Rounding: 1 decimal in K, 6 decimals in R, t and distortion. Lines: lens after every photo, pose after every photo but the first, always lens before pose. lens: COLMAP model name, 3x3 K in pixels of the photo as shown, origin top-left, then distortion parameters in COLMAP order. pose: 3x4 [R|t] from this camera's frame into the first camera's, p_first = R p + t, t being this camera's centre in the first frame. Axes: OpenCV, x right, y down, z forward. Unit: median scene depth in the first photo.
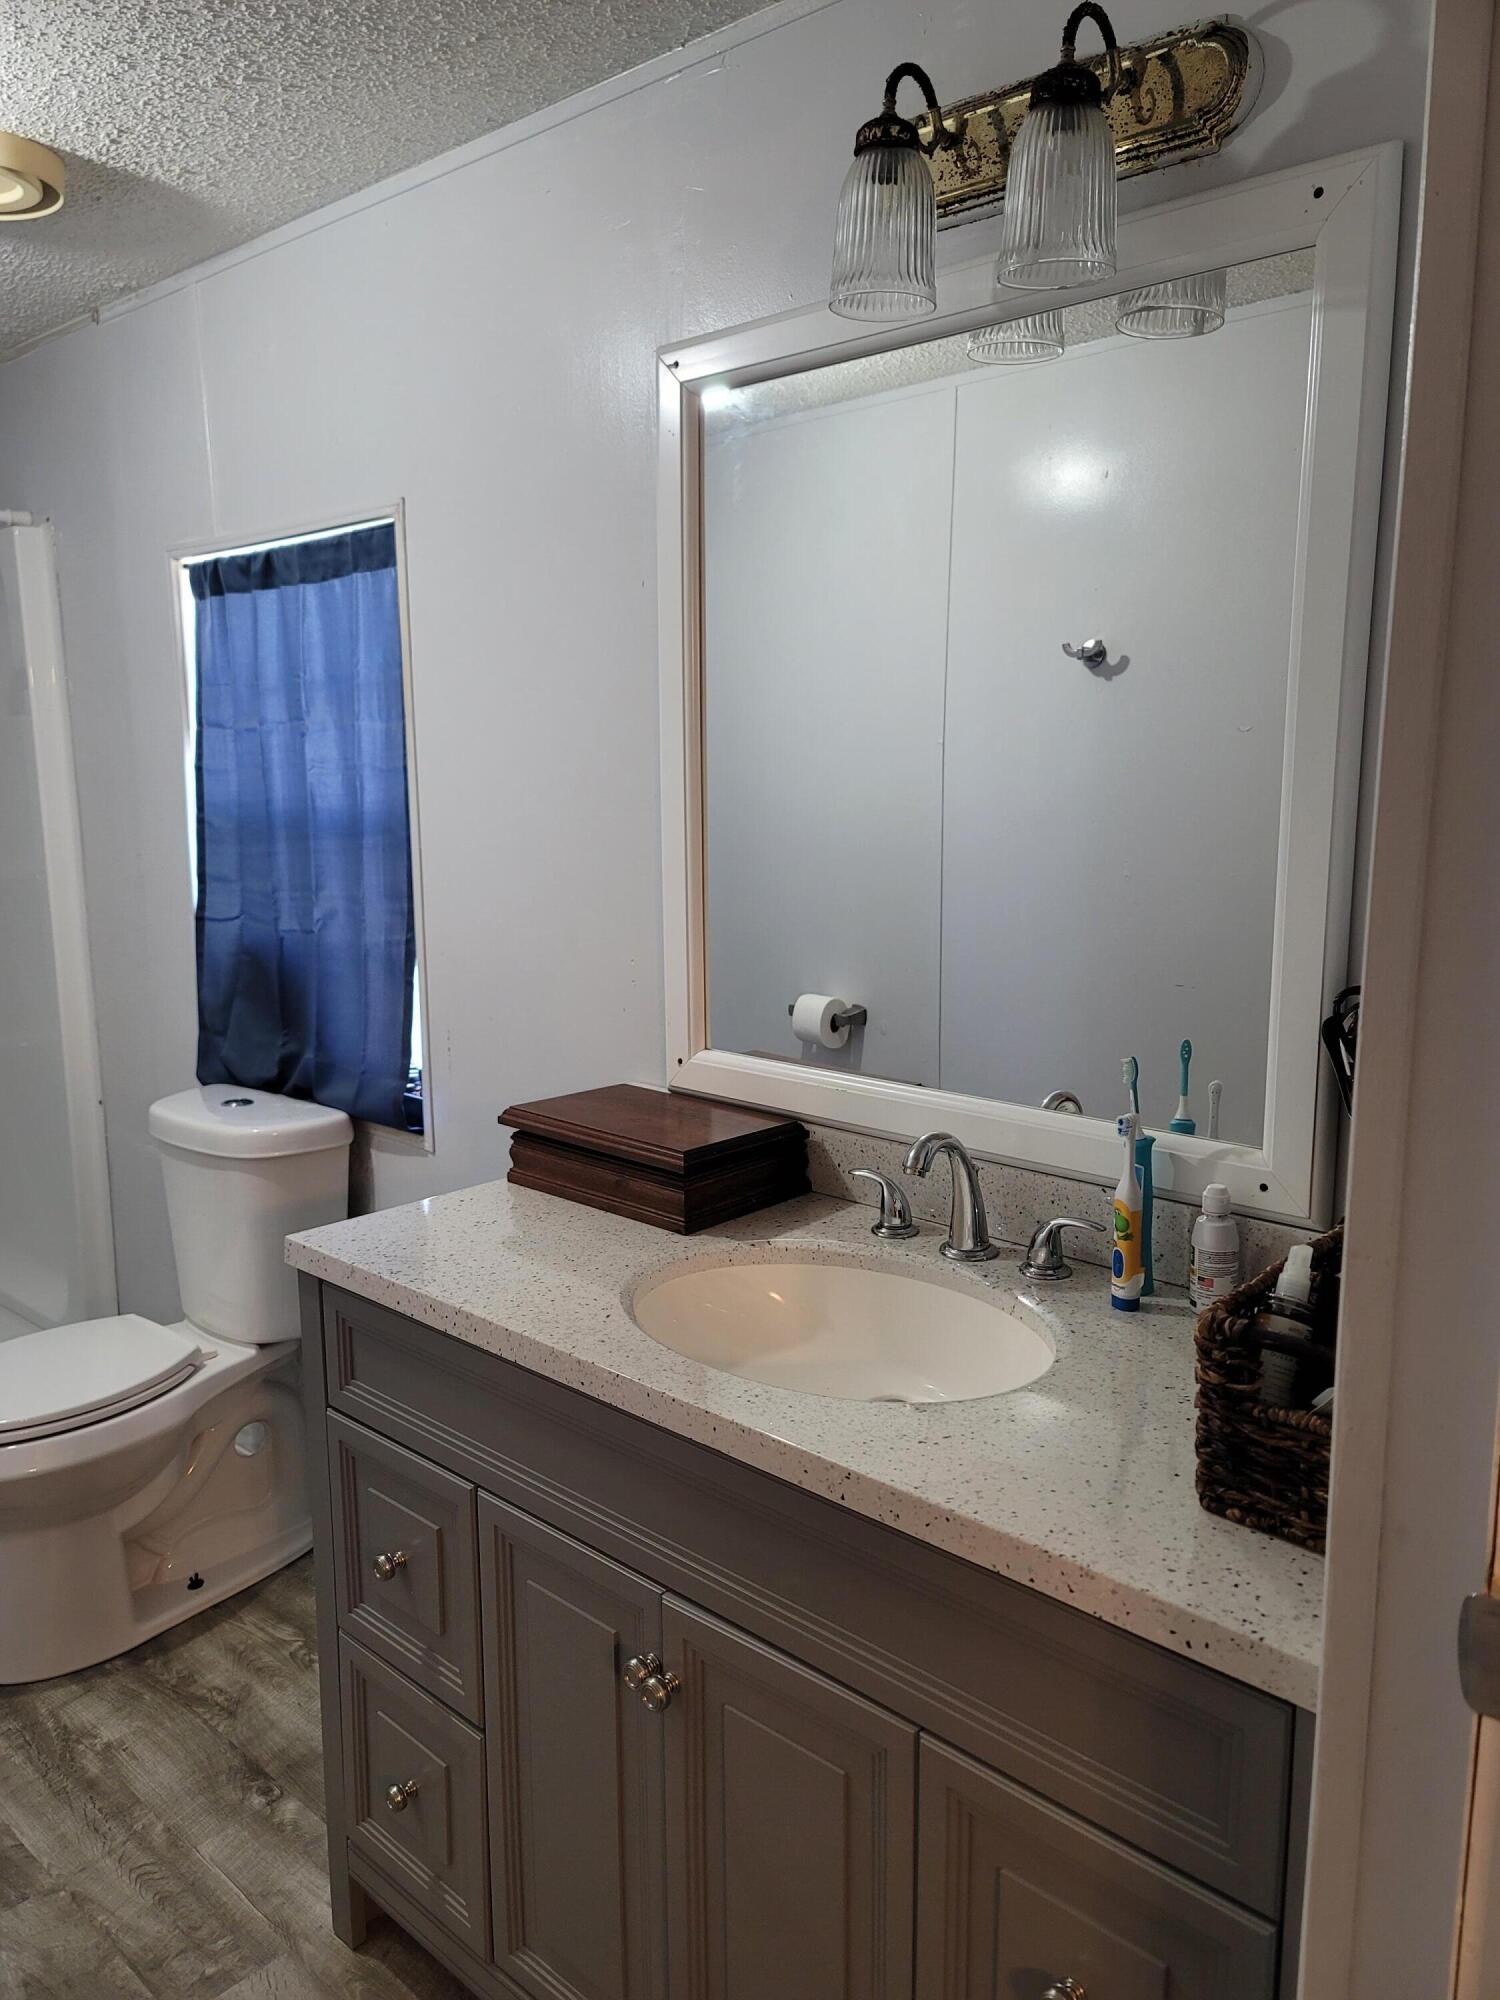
lens RADIAL K [[1502.9, 0, 770.0], [0, 1502.9, 998.0], [0, 0, 1]] dist [0.103337, -0.085932]
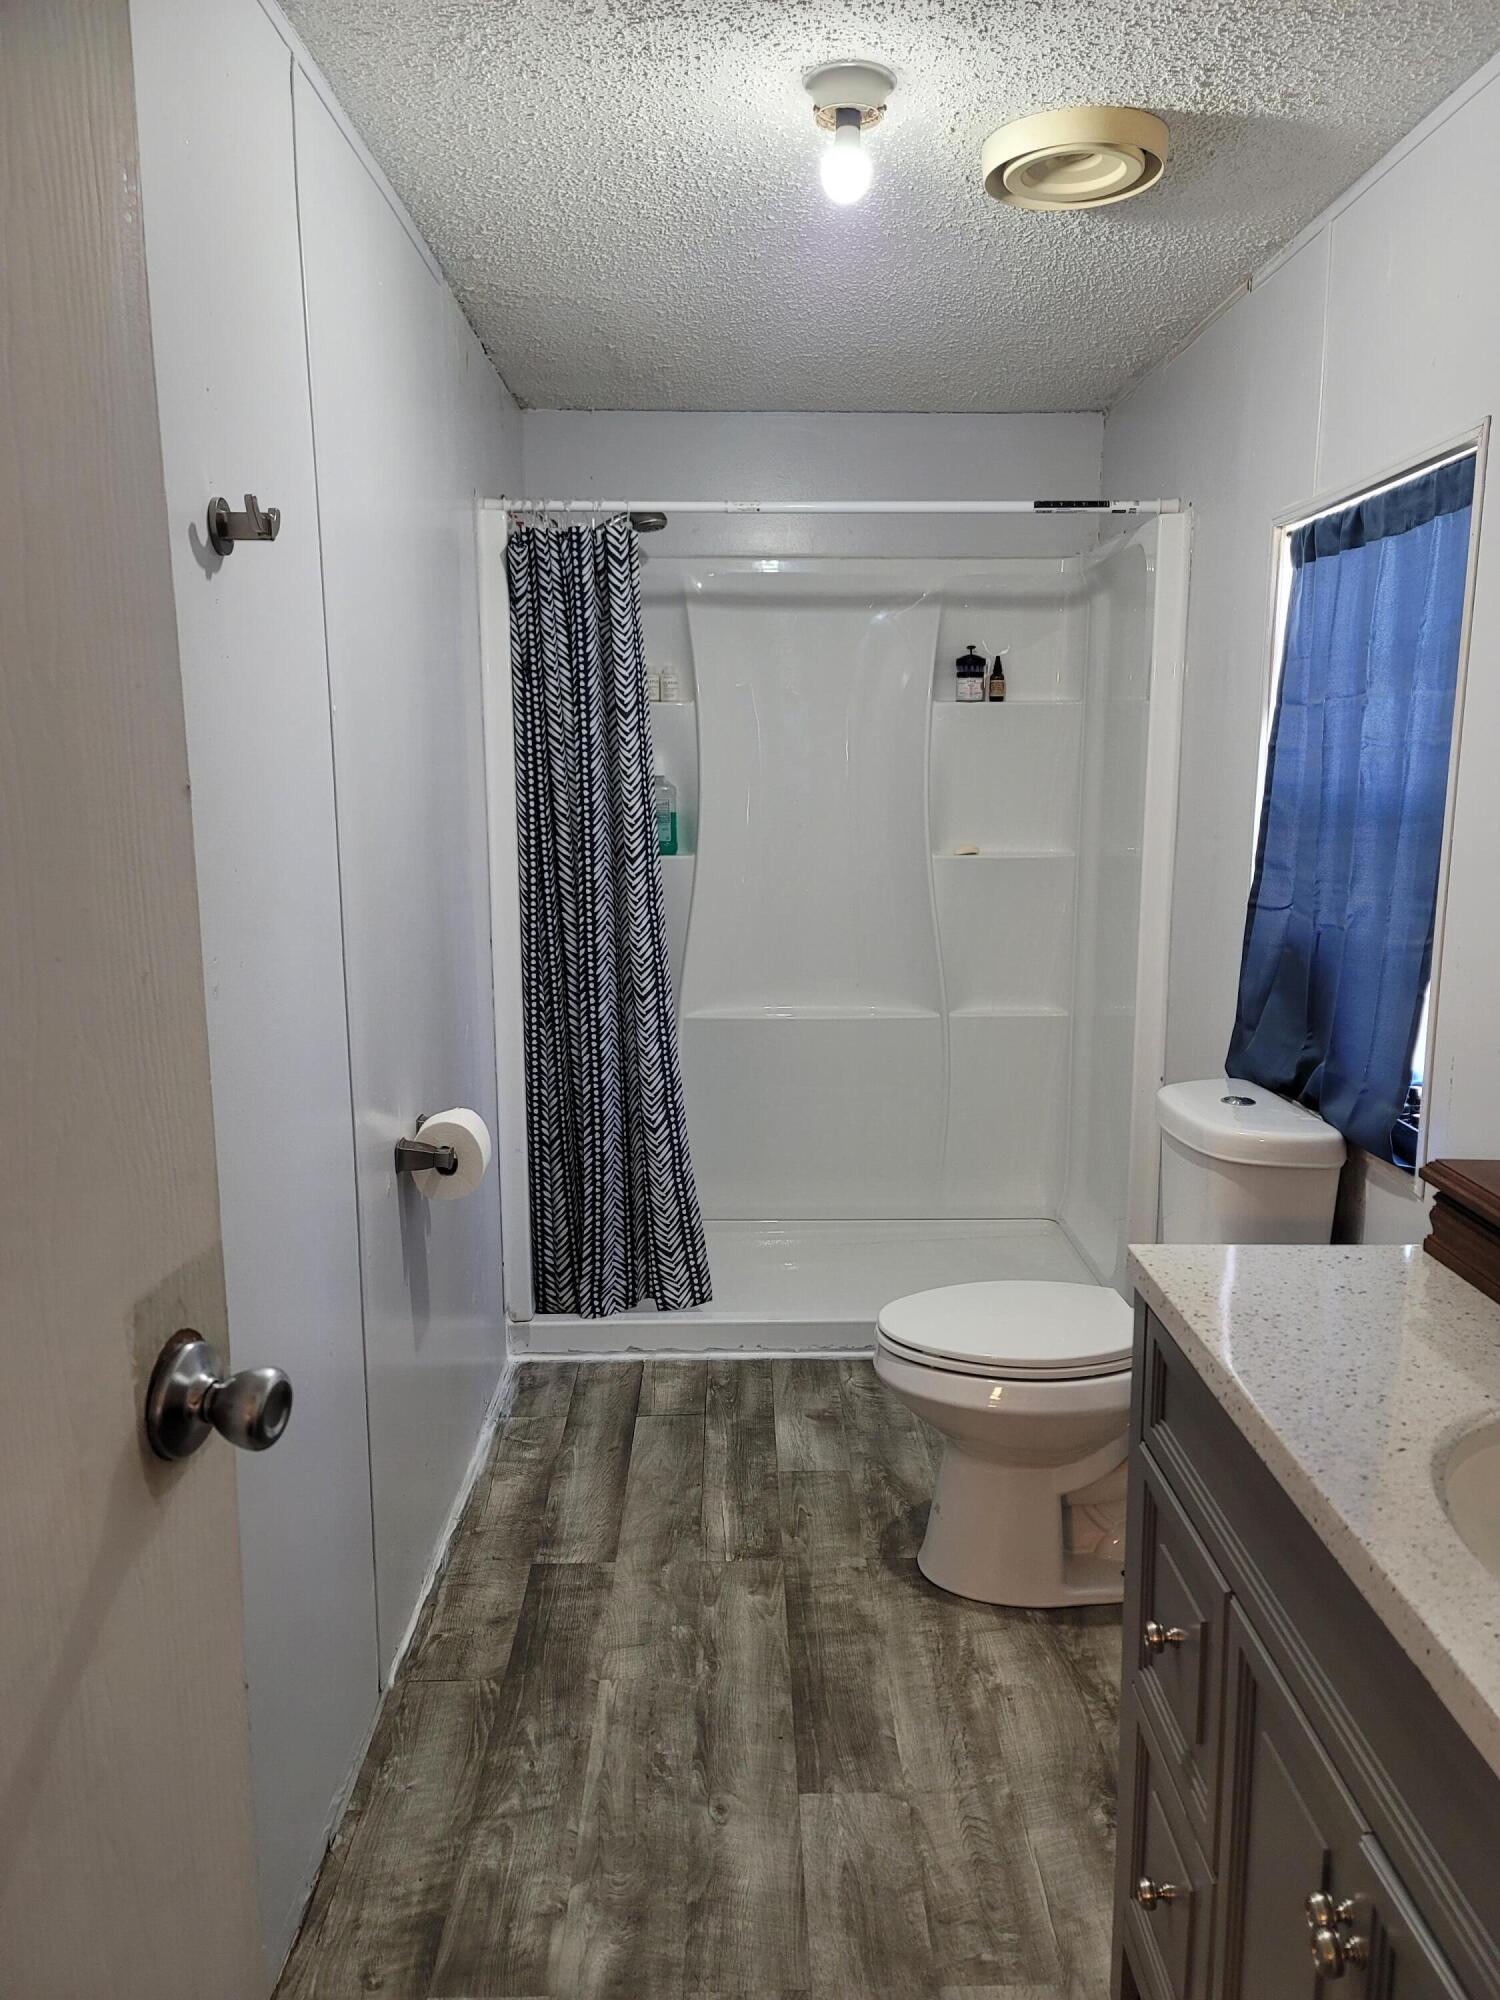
lens RADIAL K [[1502.9, 0, 756.9], [0, 1502.9, 1008.6], [0, 0, 1]] dist [0.103337, -0.085932]
pose [[0.698611, 0.134160, -0.702812, 0.111215], [-0.125762, 0.989996, 0.063970, -0.011885], [0.704363, 0.043697, 0.708494, 0.129337]]
